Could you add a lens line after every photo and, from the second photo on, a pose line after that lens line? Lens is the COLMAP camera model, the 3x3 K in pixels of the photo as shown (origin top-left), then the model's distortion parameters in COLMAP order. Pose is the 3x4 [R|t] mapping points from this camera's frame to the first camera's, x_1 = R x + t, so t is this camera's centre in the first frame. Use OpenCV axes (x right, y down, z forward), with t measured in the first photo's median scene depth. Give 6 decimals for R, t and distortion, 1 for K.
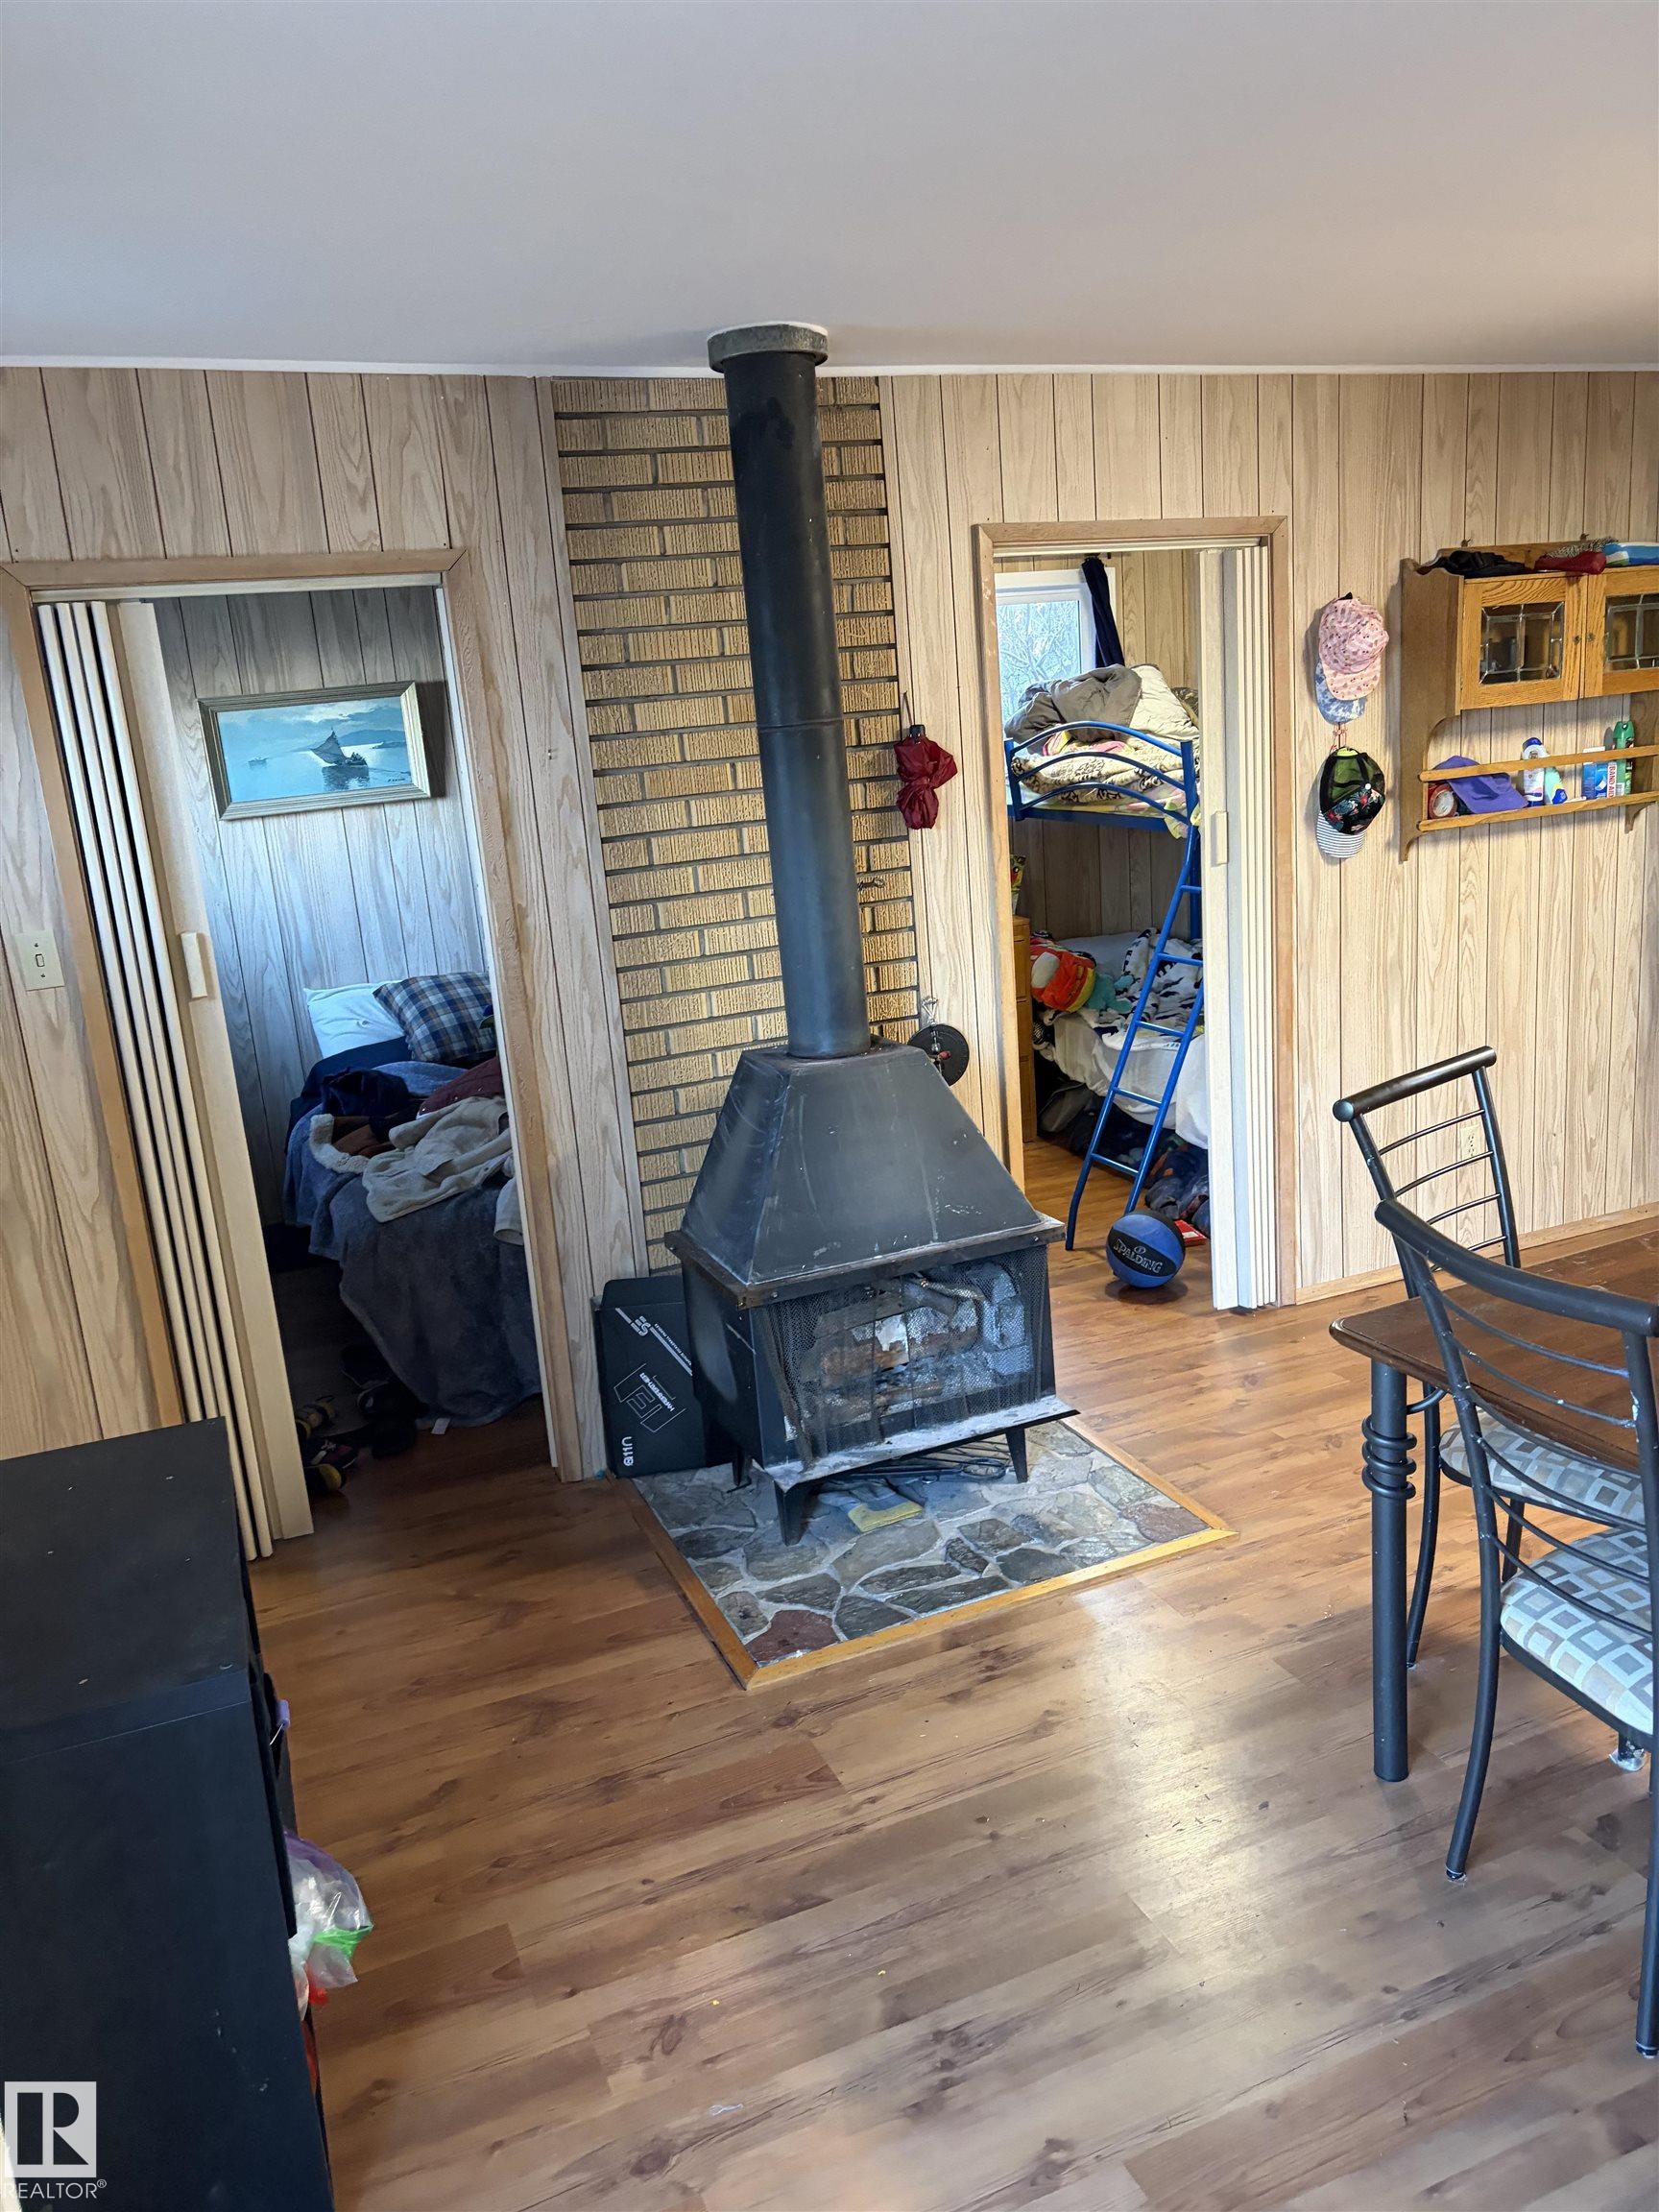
lens RADIAL K [[1663.3, 0, 840.3], [0, 1663.3, 1111.9], [0, 0, 1]] dist [0.054519, -0.058486]
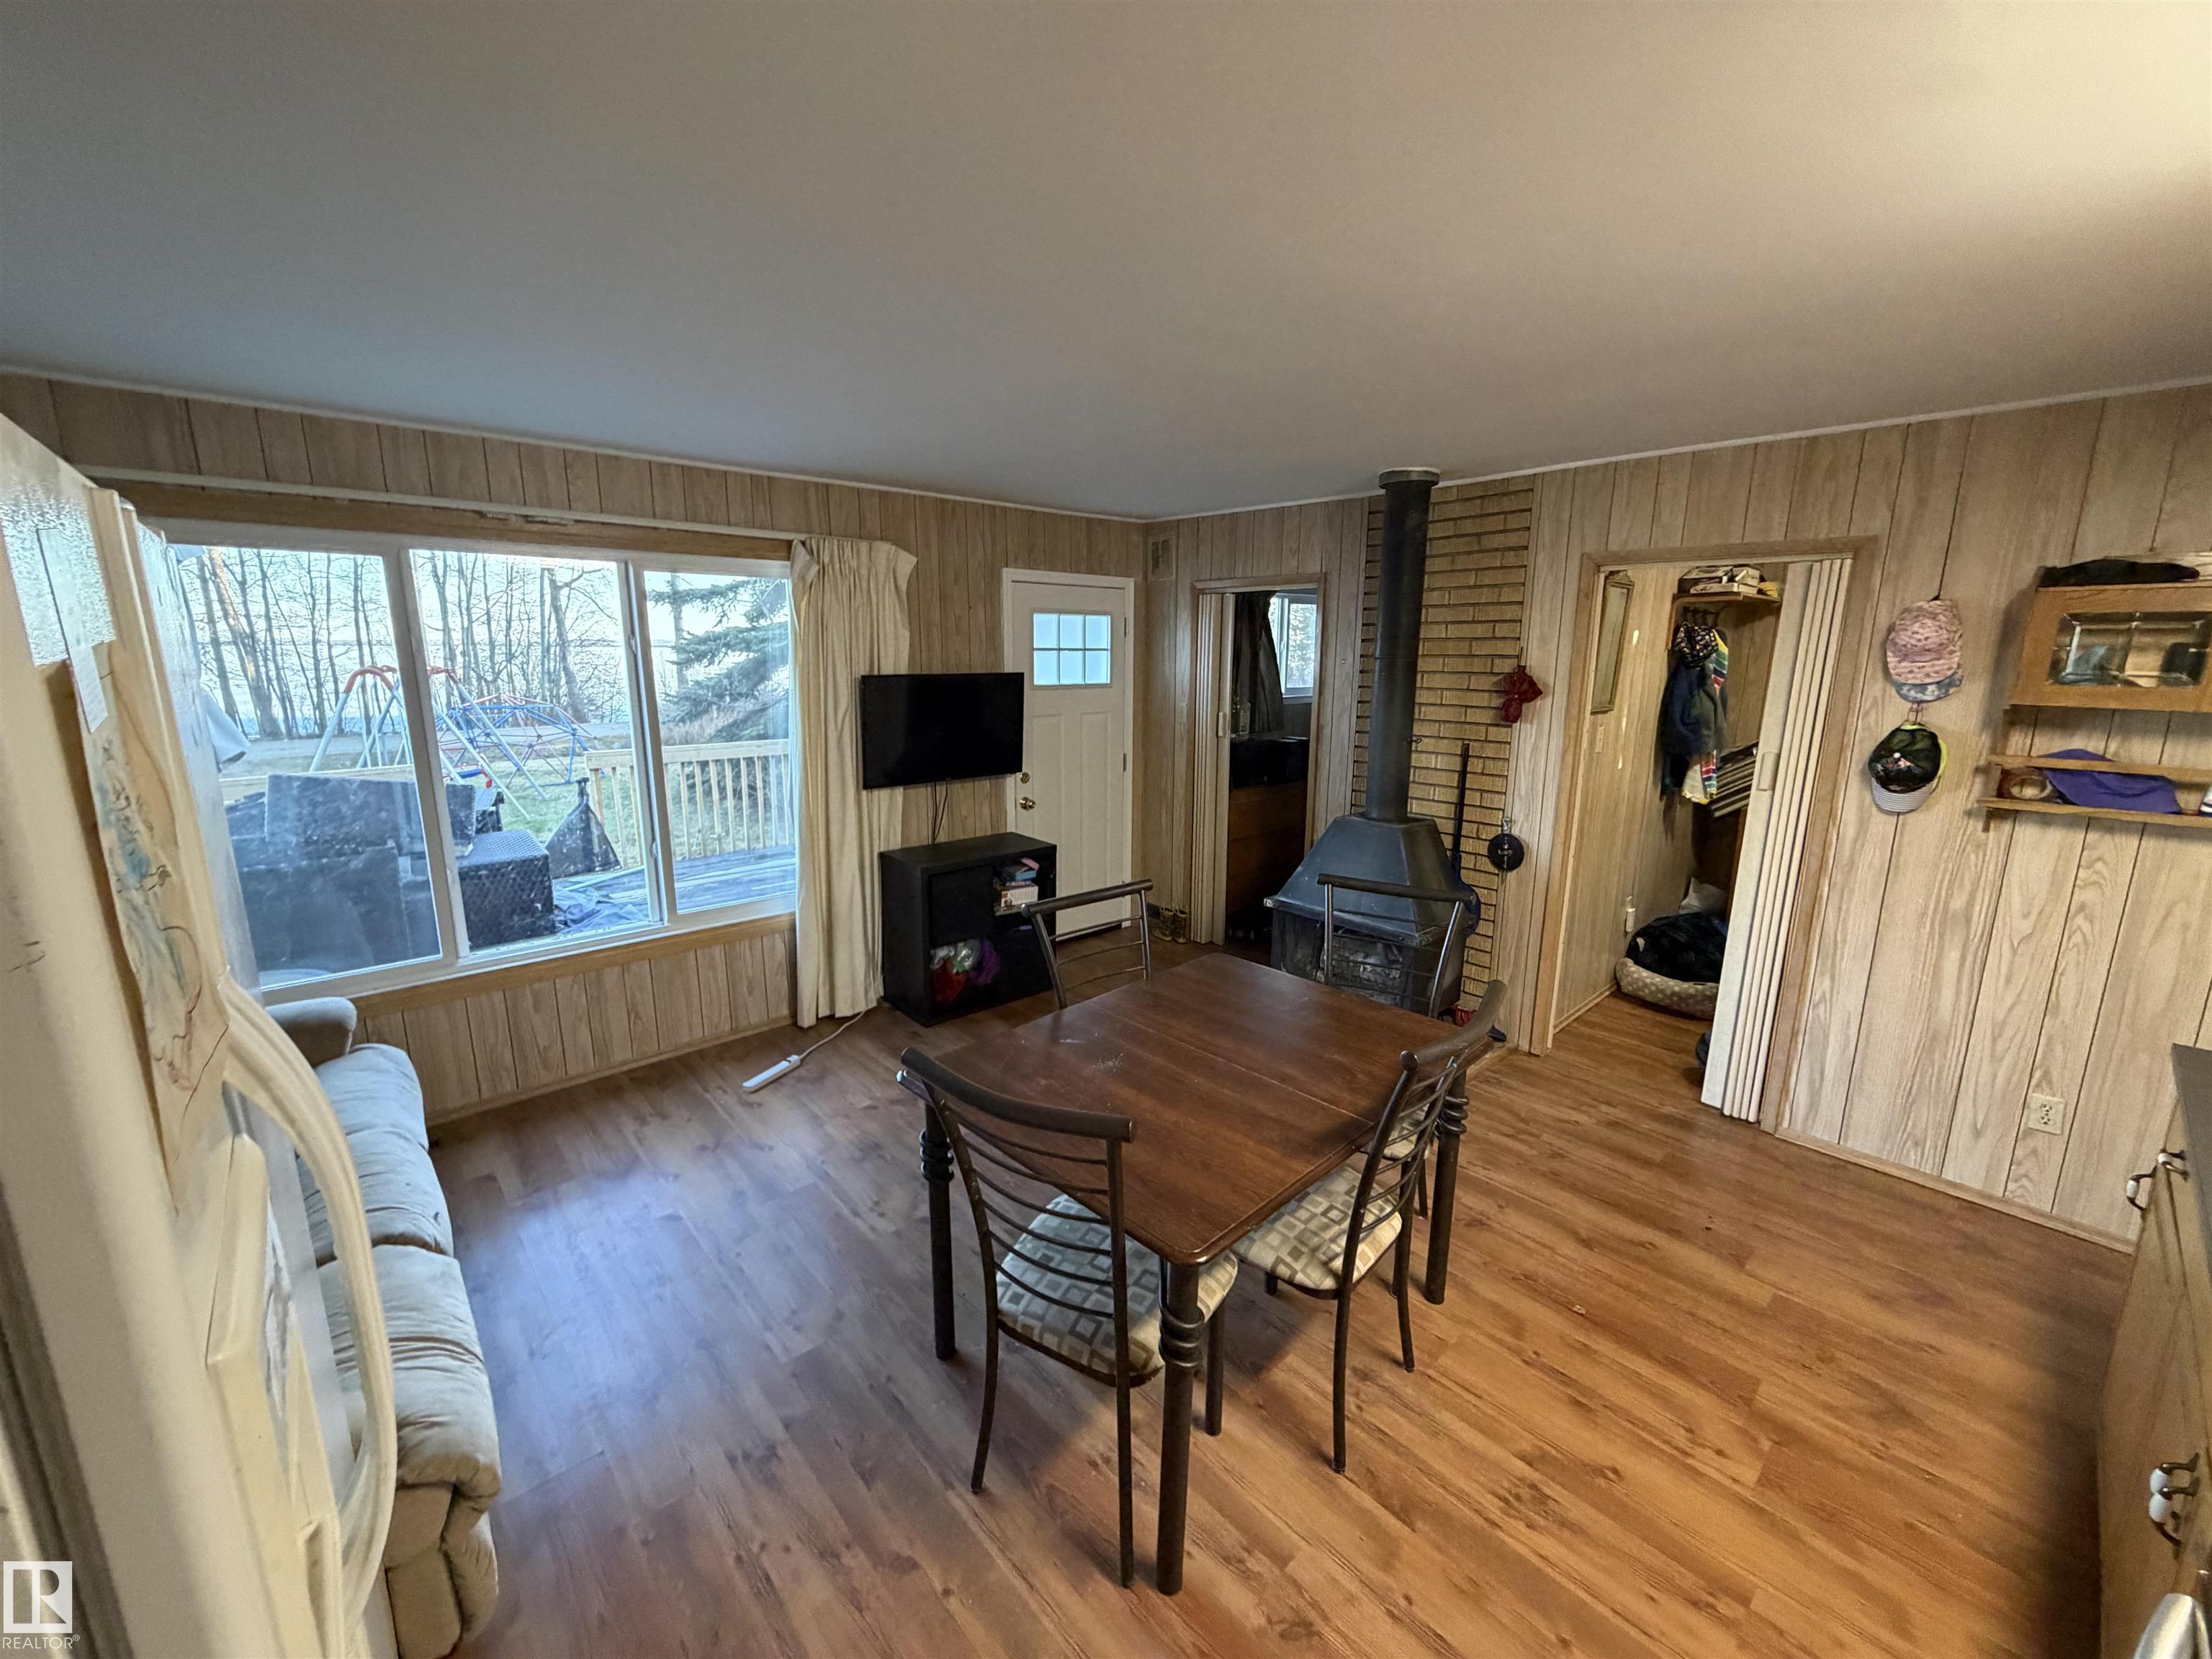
lens RADIAL K [[878.8, 0, 1099.6], [0, 878.8, 834.7], [0, 0, 1]] dist [-0.000167, 0.000339]
pose [[0.320057, 0.274158, -0.906863, 0.864894], [-0.253526, 0.947089, 0.196842, -0.141983], [0.912846, 0.166913, 0.372629, 0.292821]]
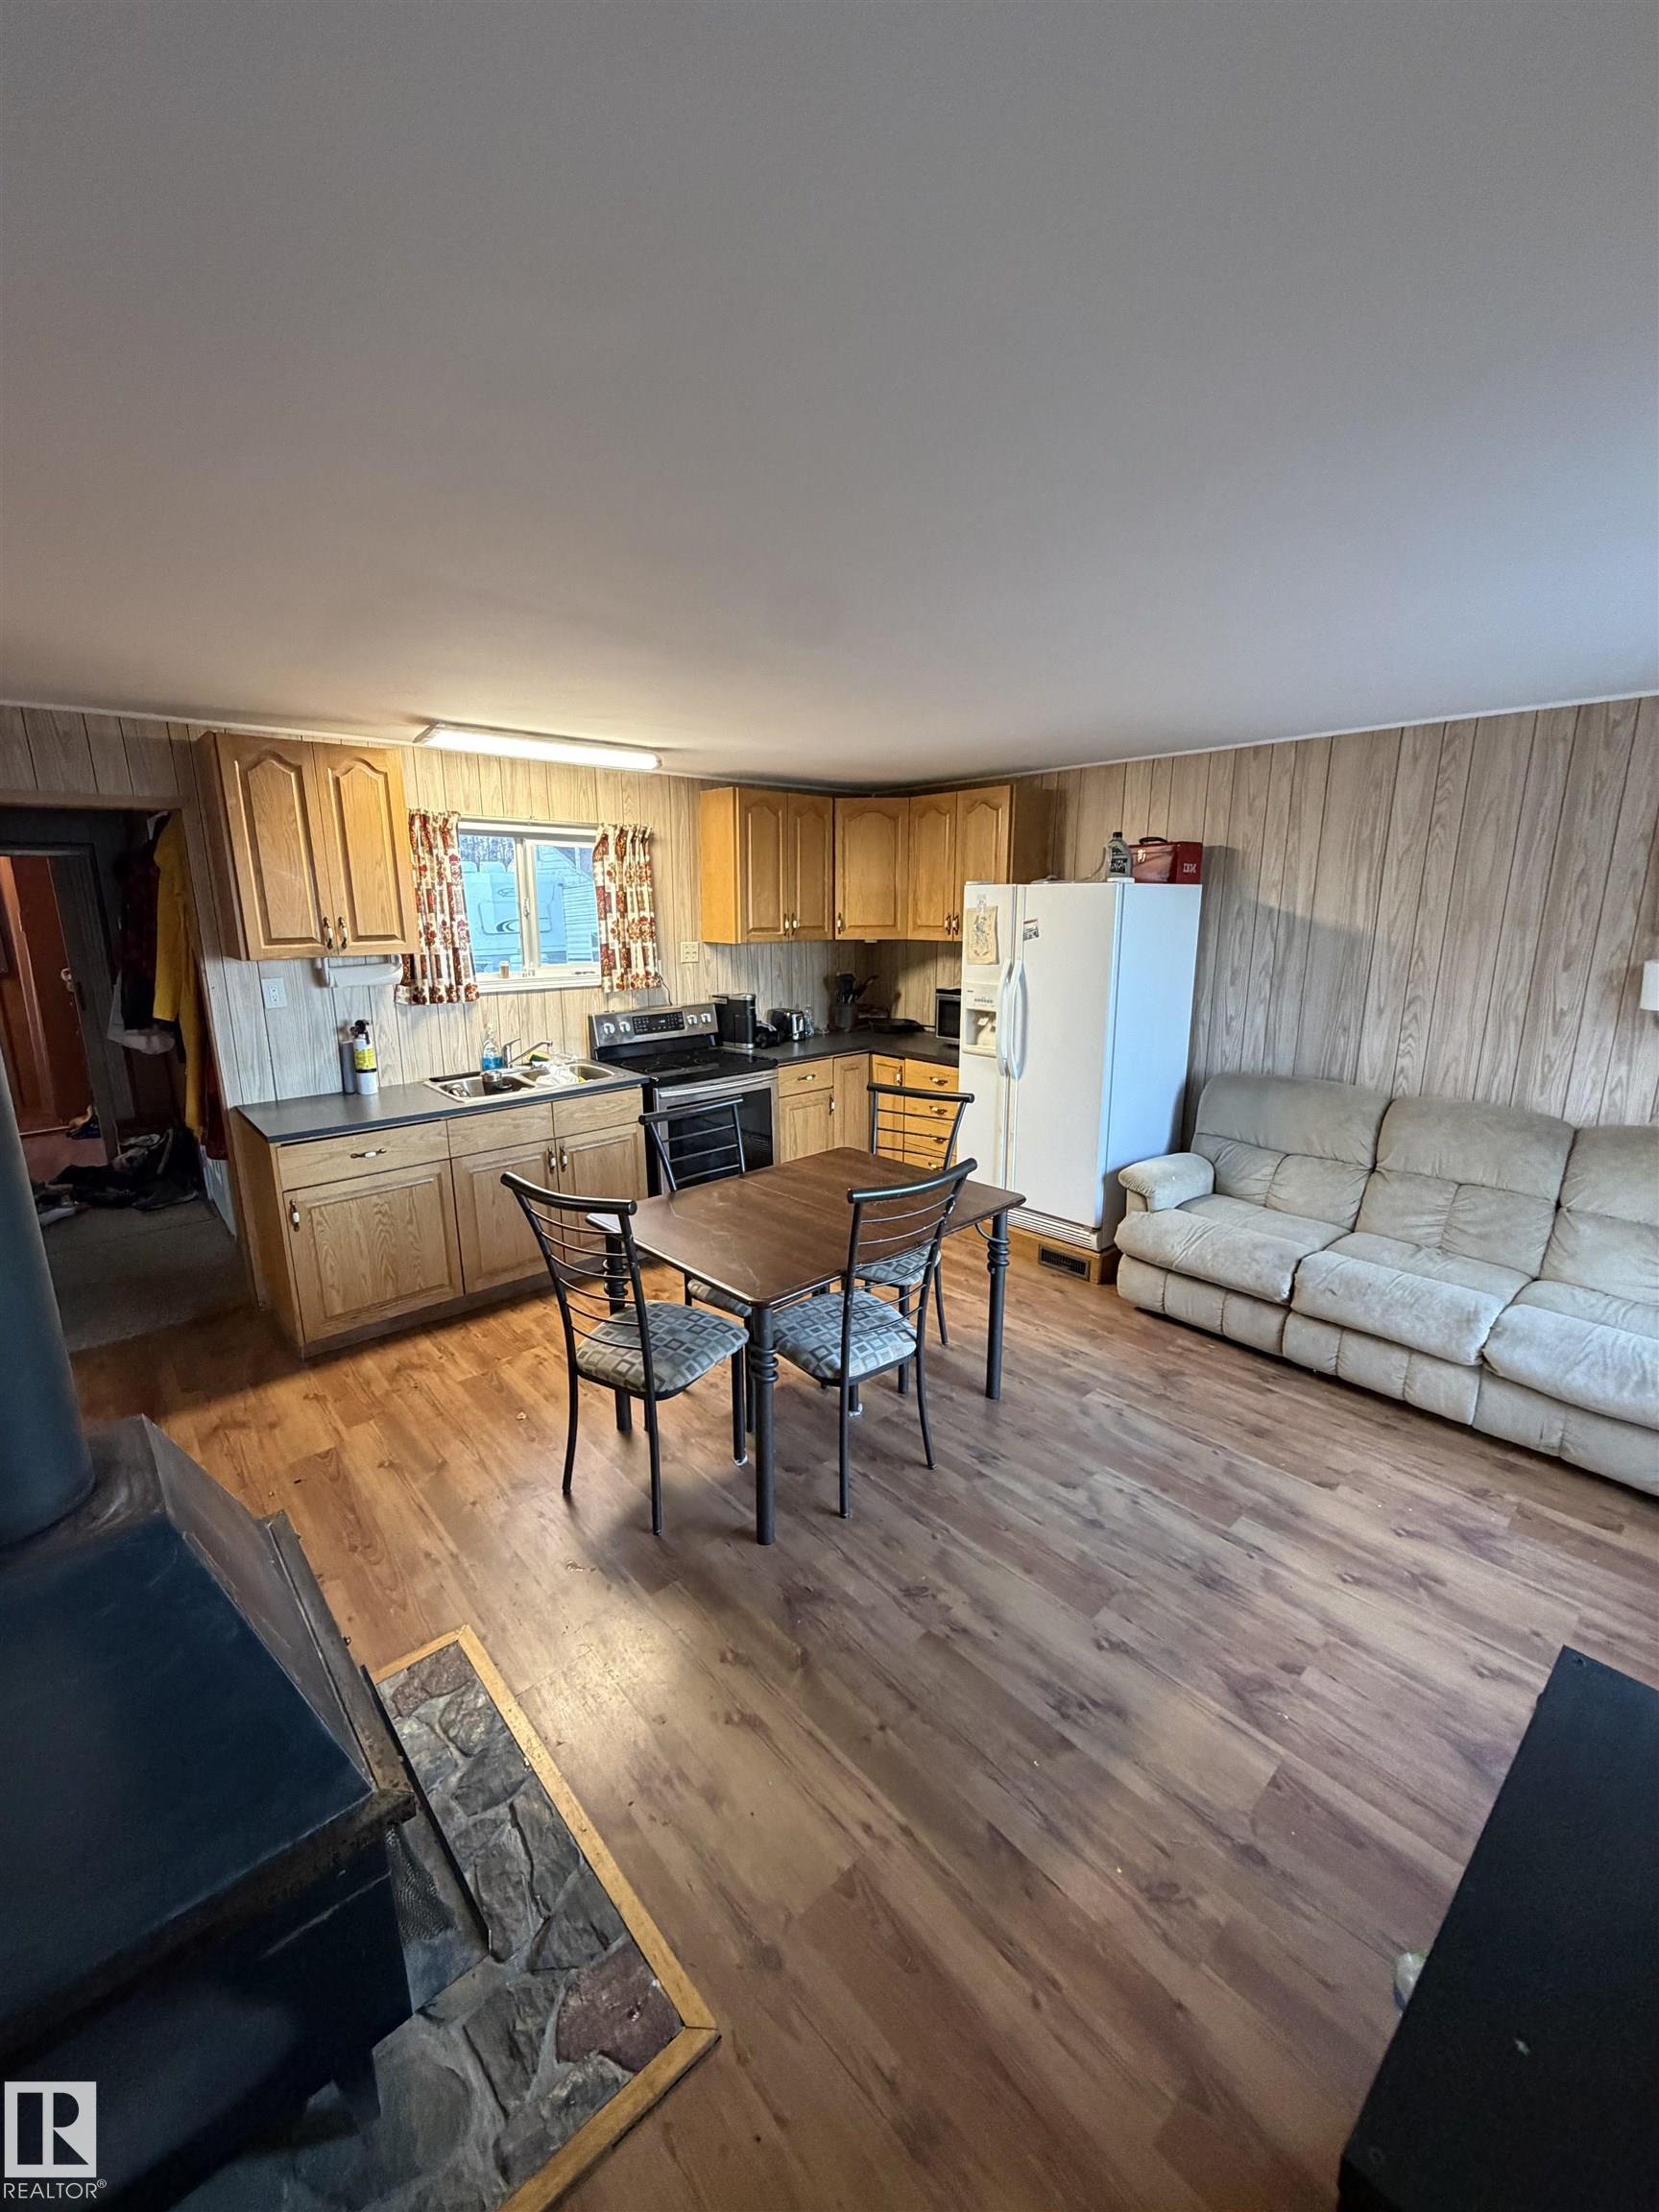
lens RADIAL K [[878.8, 0, 831.7], [0, 878.8, 1095.8], [0, 0, 1]] dist [-0.000167, 0.000339]
pose [[-0.321743, -0.128316, 0.938092, -0.375146], [0.252588, 0.943236, 0.215652, -0.170659], [-0.912513, 0.306335, -0.271069, 0.782810]]
